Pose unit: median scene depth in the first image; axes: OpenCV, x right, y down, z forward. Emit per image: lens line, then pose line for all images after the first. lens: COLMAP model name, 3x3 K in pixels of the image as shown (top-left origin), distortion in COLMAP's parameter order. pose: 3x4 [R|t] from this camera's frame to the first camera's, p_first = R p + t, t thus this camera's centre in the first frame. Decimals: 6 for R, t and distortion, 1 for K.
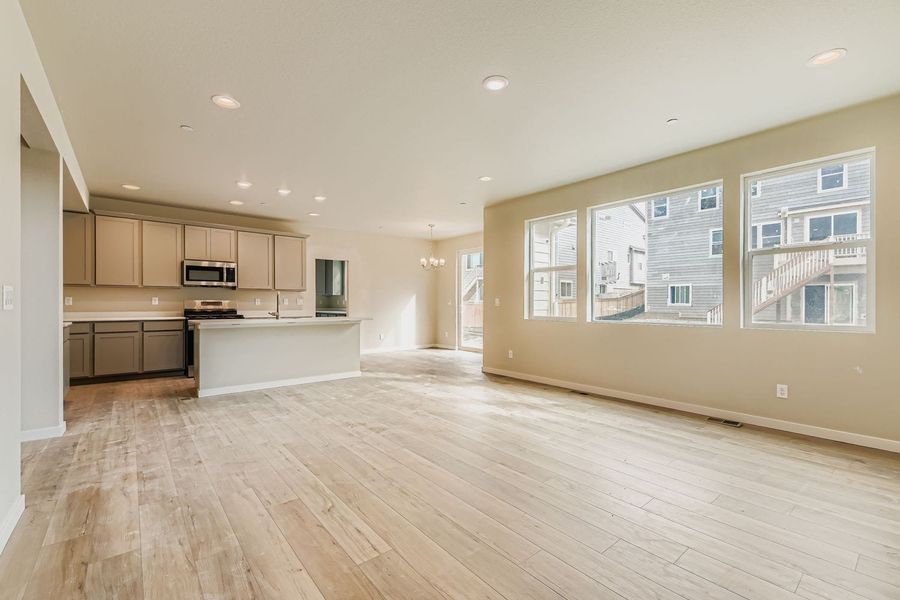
lens RADIAL K [[390.8, 0, 459.0], [0, 390.8, 300.7], [0, 0, 1]] dist [0.008976, -0.001157]
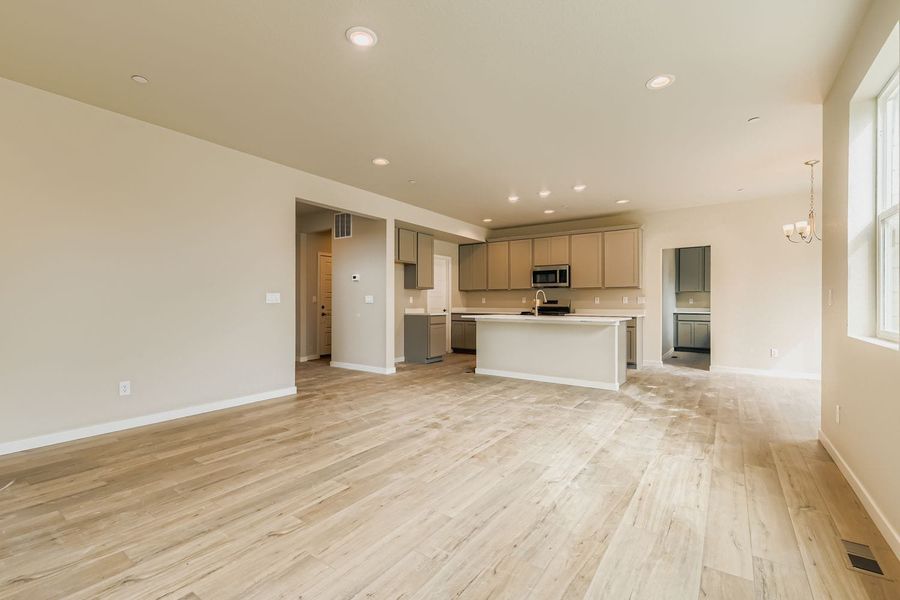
lens RADIAL K [[390.8, 0, 449.4], [0, 390.8, 301.3], [0, 0, 1]] dist [0.008976, -0.001157]
pose [[0.251383, -0.005968, -0.967869, 0.740135], [0.007713, 0.999962, -0.004162, 0.013515], [0.967857, -0.006419, 0.251419, 0.751530]]
